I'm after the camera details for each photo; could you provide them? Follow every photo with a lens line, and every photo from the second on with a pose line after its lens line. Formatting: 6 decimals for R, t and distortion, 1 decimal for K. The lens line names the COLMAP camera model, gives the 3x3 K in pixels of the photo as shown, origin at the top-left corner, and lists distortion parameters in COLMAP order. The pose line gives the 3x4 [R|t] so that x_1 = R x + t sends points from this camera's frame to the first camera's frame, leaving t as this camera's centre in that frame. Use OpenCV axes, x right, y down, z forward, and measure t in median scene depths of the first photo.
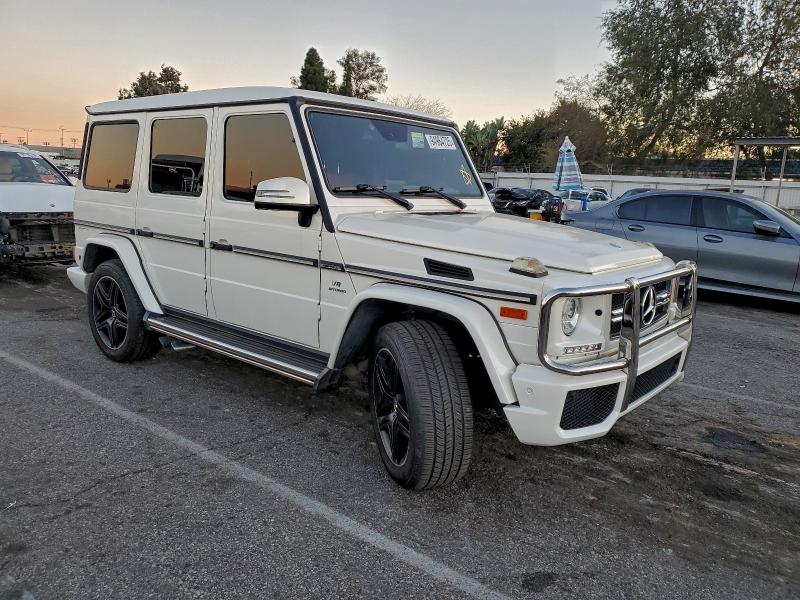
lens RADIAL K [[624.3, 0, 400.0], [0, 624.3, 300.0], [0, 0, 1]] dist [0.016284, -0.000152]
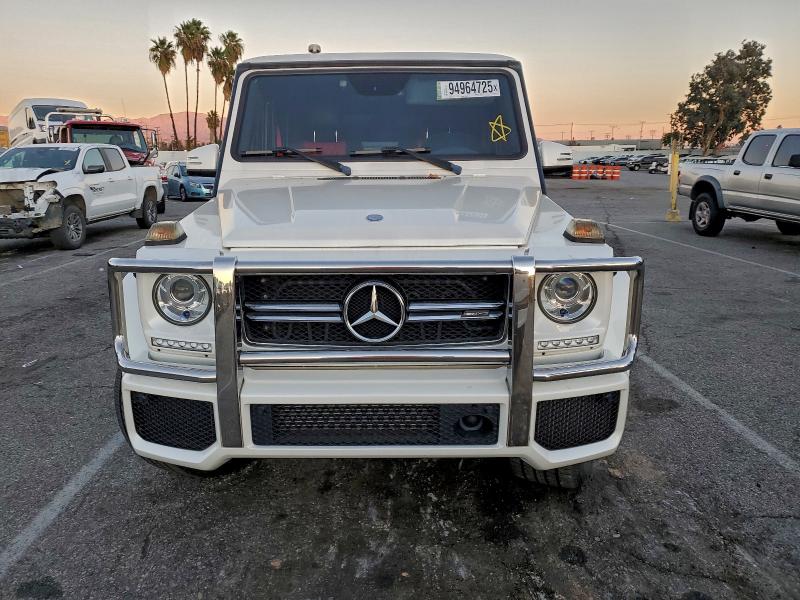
lens RADIAL K [[624.3, 0, 400.0], [0, 624.3, 300.0], [0, 0, 1]] dist [0.016284, -0.000152]
pose [[0.640138, 0.123714, -0.758234, 0.641253], [-0.111835, 0.991442, 0.067348, -0.035195], [0.760077, 0.041685, 0.648495, 0.444576]]
